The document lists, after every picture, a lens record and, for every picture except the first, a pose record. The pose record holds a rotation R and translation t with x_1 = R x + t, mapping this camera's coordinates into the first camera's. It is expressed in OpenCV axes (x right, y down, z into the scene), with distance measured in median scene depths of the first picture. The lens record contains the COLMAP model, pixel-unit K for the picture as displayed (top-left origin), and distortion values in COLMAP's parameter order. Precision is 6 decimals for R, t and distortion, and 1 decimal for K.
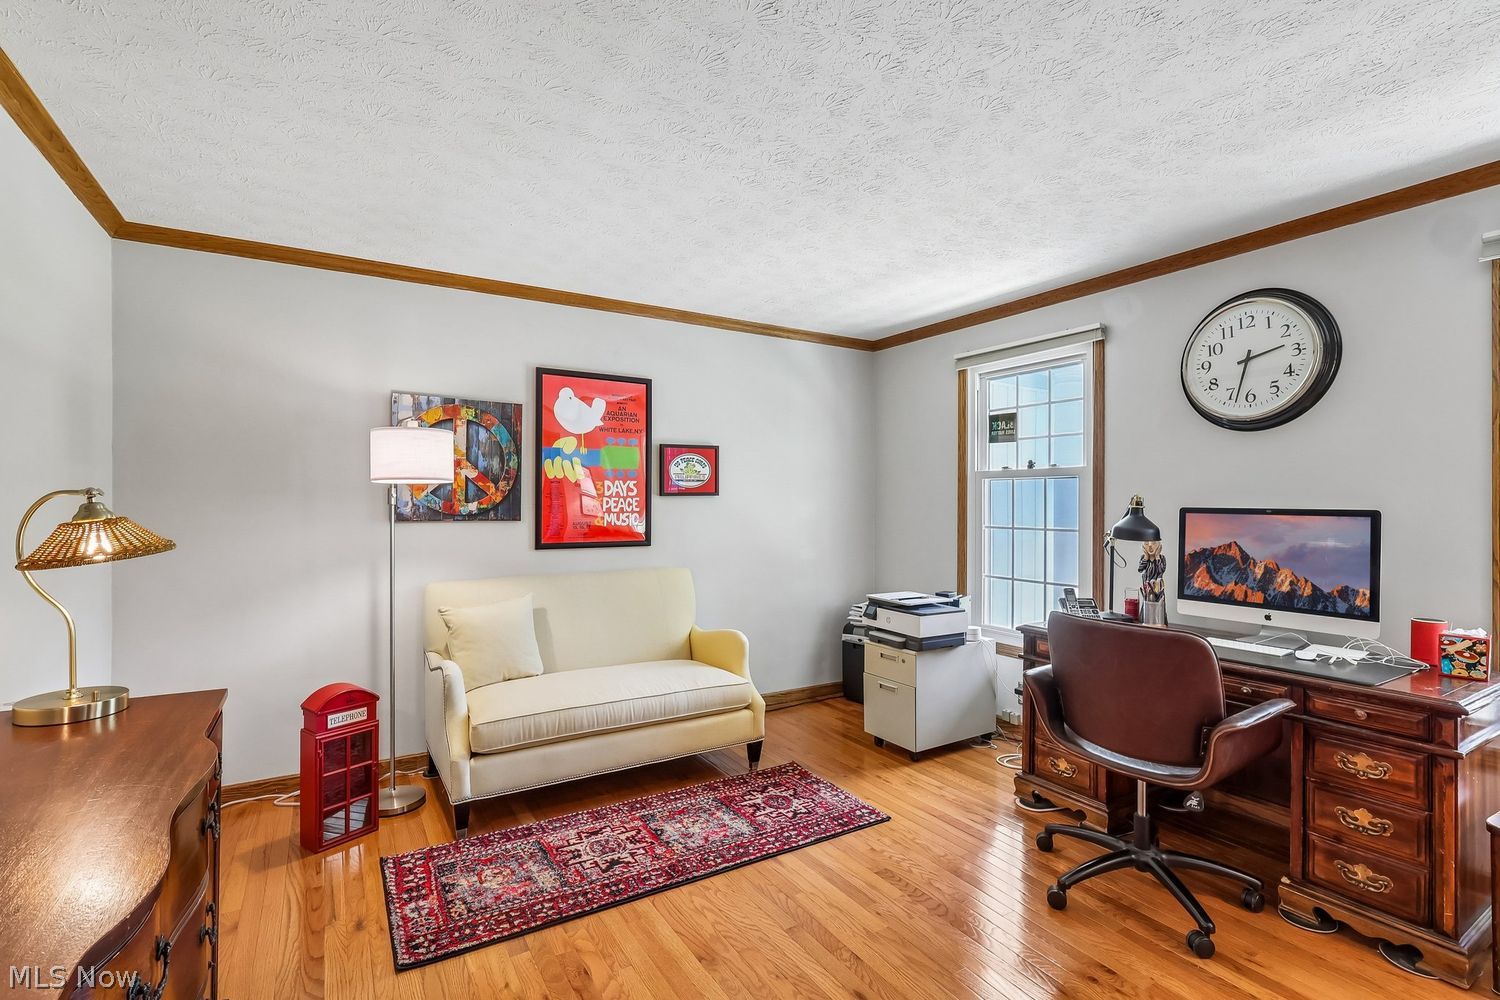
lens RADIAL K [[695.1, 0, 738.8], [0, 695.1, 497.2], [0, 0, 1]] dist [-0.004904, 0.001030]
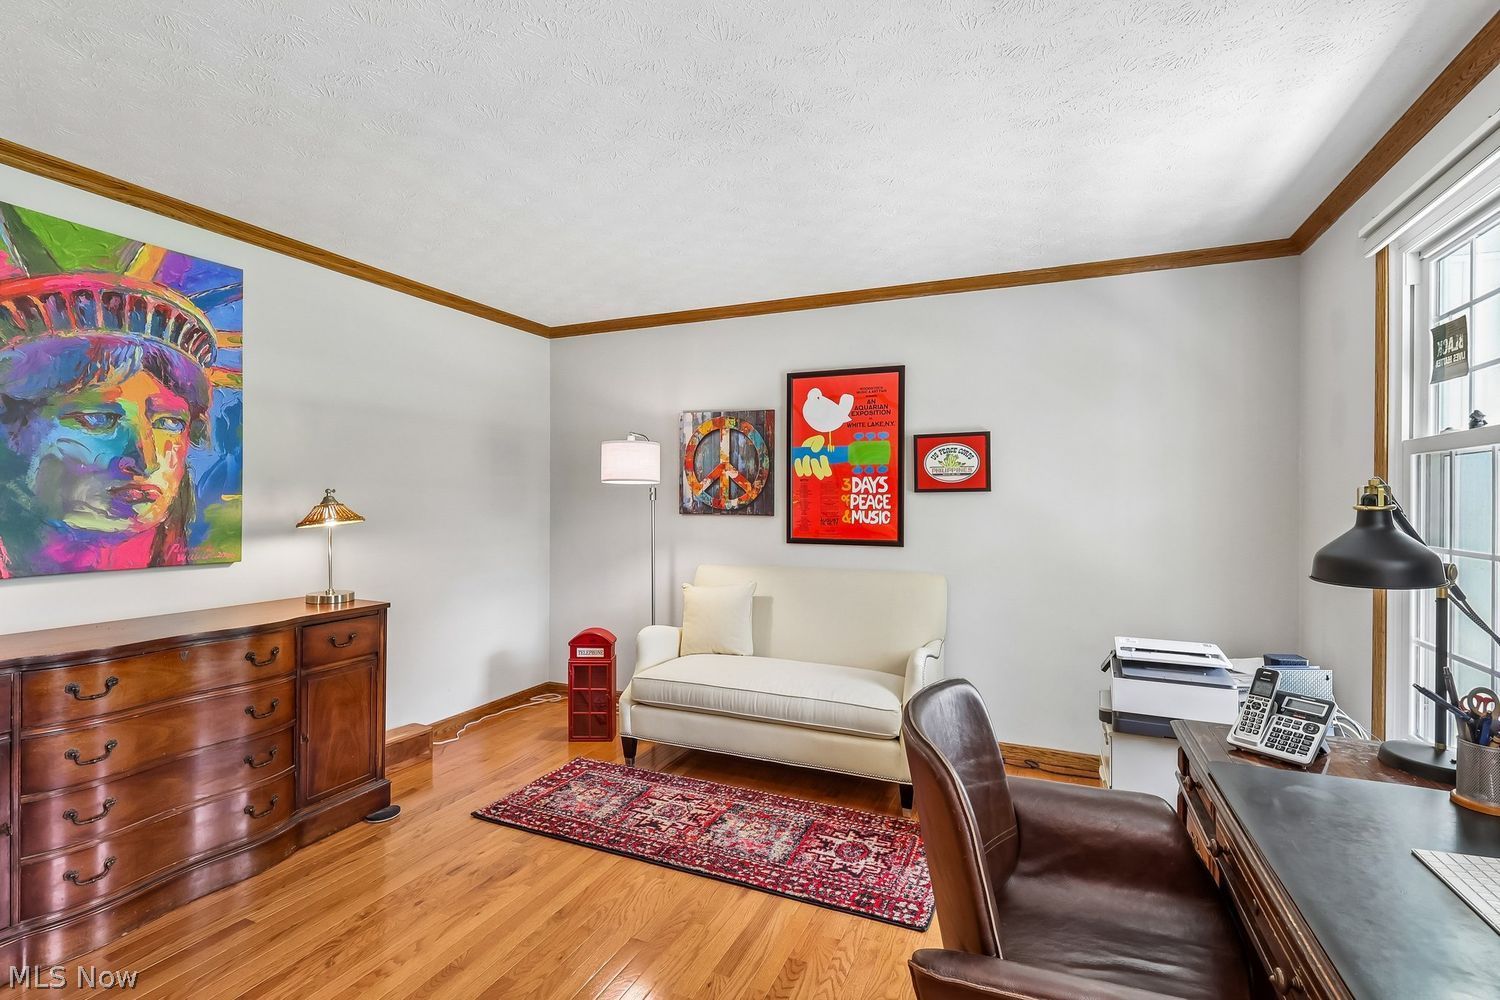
lens RADIAL K [[695.1, 0, 755.3], [0, 695.1, 497.5], [0, 0, 1]] dist [-0.004904, 0.001030]
pose [[0.572231, -0.003046, -0.820087, 0.585683], [0.002350, 0.999995, -0.002075, 0.007082], [0.820089, -0.000739, 0.572236, 0.357932]]
